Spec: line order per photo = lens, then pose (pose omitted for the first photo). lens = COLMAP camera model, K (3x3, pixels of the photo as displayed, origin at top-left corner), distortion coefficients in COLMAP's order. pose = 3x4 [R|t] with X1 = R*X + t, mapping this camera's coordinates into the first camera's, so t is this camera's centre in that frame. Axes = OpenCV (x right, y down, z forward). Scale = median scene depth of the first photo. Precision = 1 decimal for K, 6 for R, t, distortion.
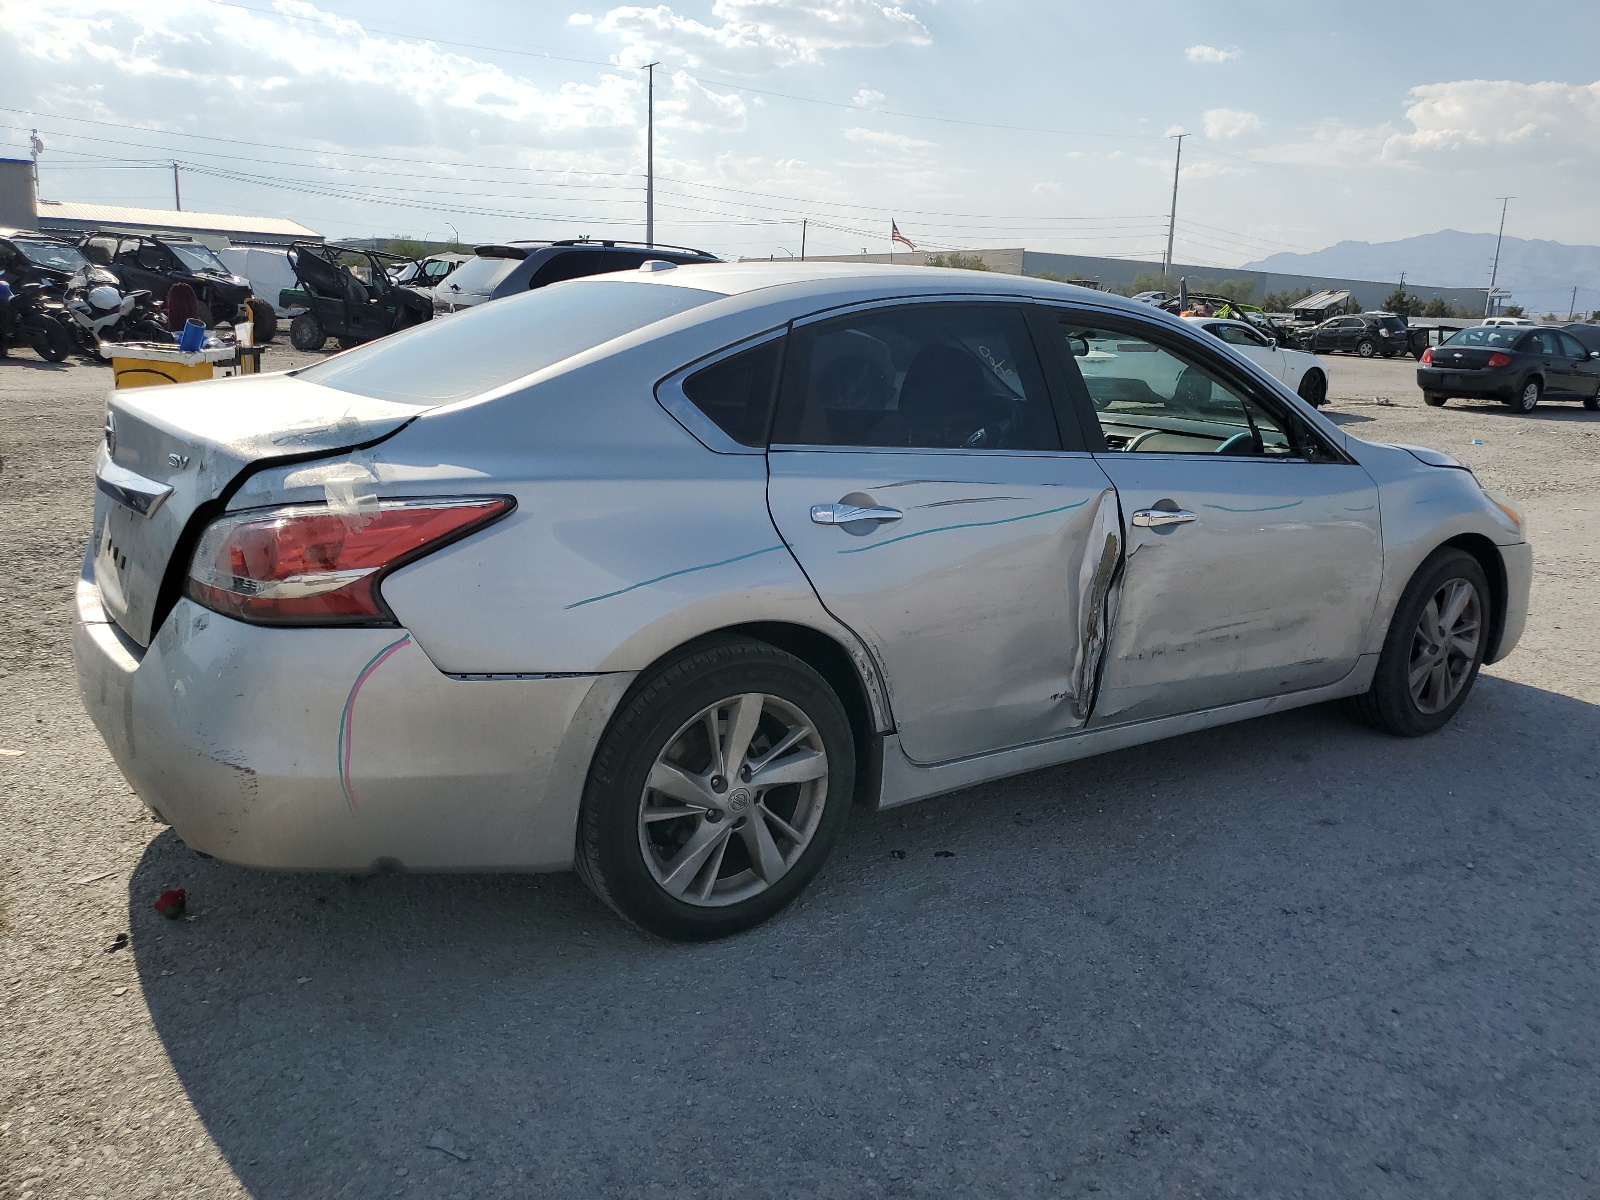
lens RADIAL K [[1239.4, 0, 795.3], [0, 1239.4, 609.5], [0, 0, 1]] dist [0.013781, 0.006522]
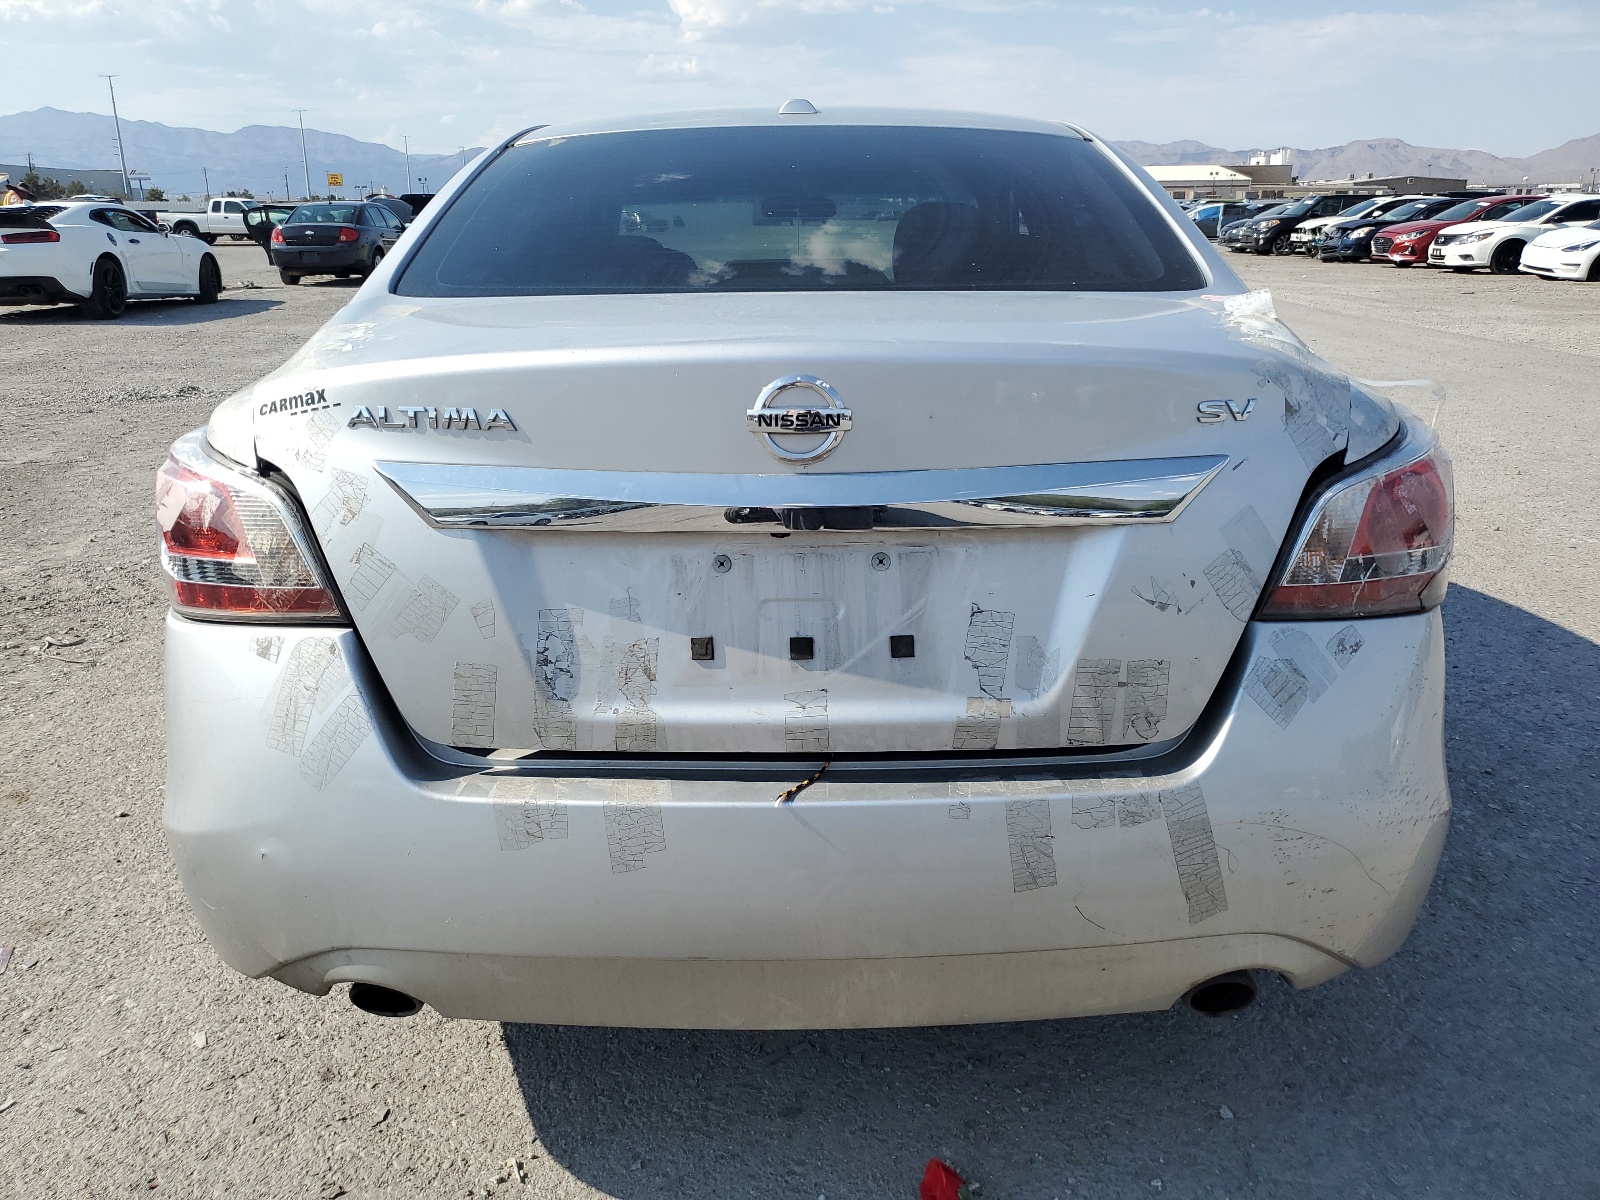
lens RADIAL K [[1239.4, 0, 792.5], [0, 1239.4, 594.6], [0, 0, 1]] dist [0.013781, 0.006522]
pose [[0.571648, -0.278781, 0.771686, -0.320093], [0.219675, 0.958175, 0.183422, -0.055112], [-0.790545, 0.064667, 0.608980, 0.235956]]
